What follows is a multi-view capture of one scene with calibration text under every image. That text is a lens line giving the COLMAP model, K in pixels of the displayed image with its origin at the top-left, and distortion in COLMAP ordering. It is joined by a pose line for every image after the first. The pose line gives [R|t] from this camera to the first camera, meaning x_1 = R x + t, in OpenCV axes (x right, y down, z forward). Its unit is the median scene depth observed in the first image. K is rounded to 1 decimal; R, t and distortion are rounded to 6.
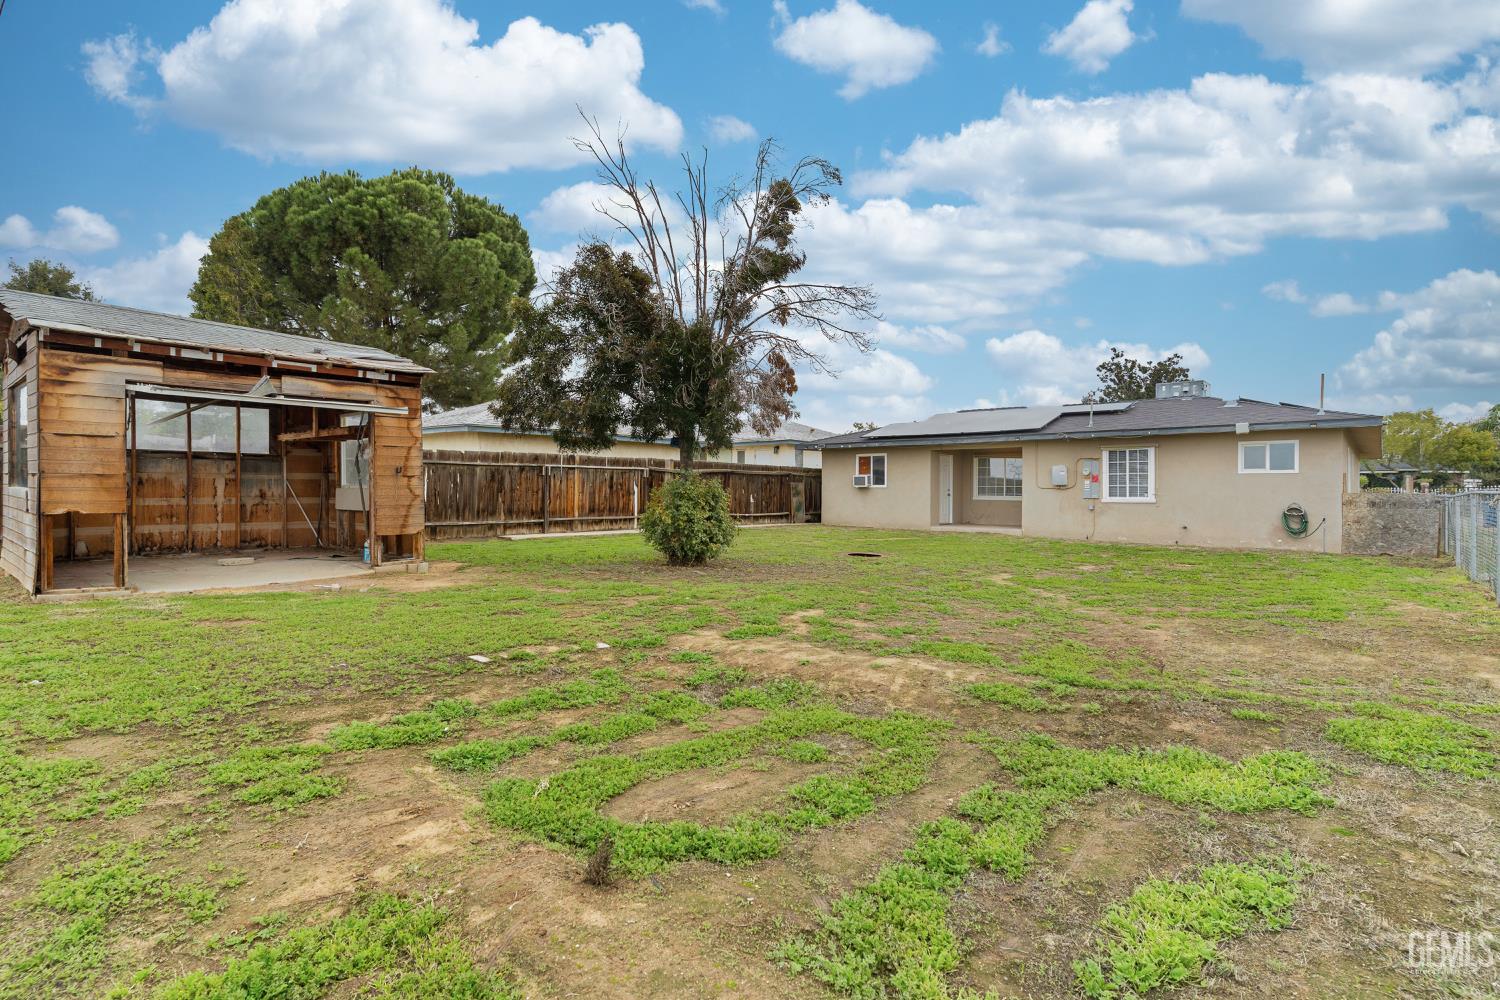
lens RADIAL K [[718.3, 0, 750.0], [0, 718.3, 500.0], [0, 0, 1]] dist [0.001441, 0.000267]
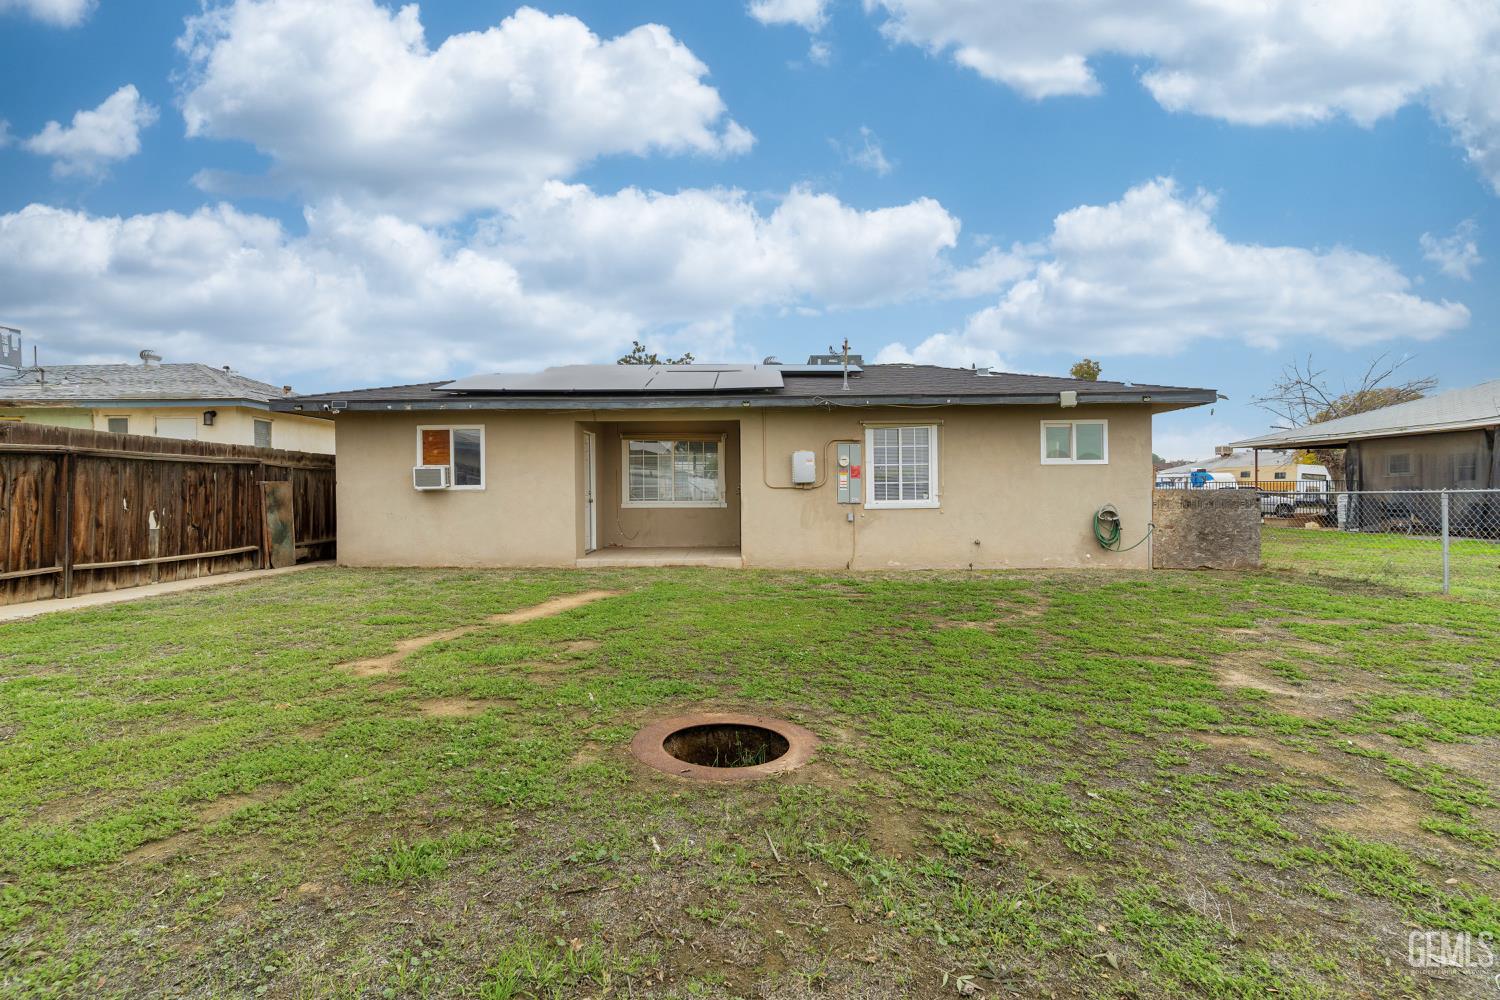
lens RADIAL K [[718.3, 0, 750.0], [0, 718.3, 500.0], [0, 0, 1]] dist [0.001441, 0.000267]
pose [[0.762004, -0.020589, 0.647245, -0.003341], [0.021320, 0.999750, 0.006703, -0.009598], [-0.647221, 0.008692, 0.762253, 0.489313]]
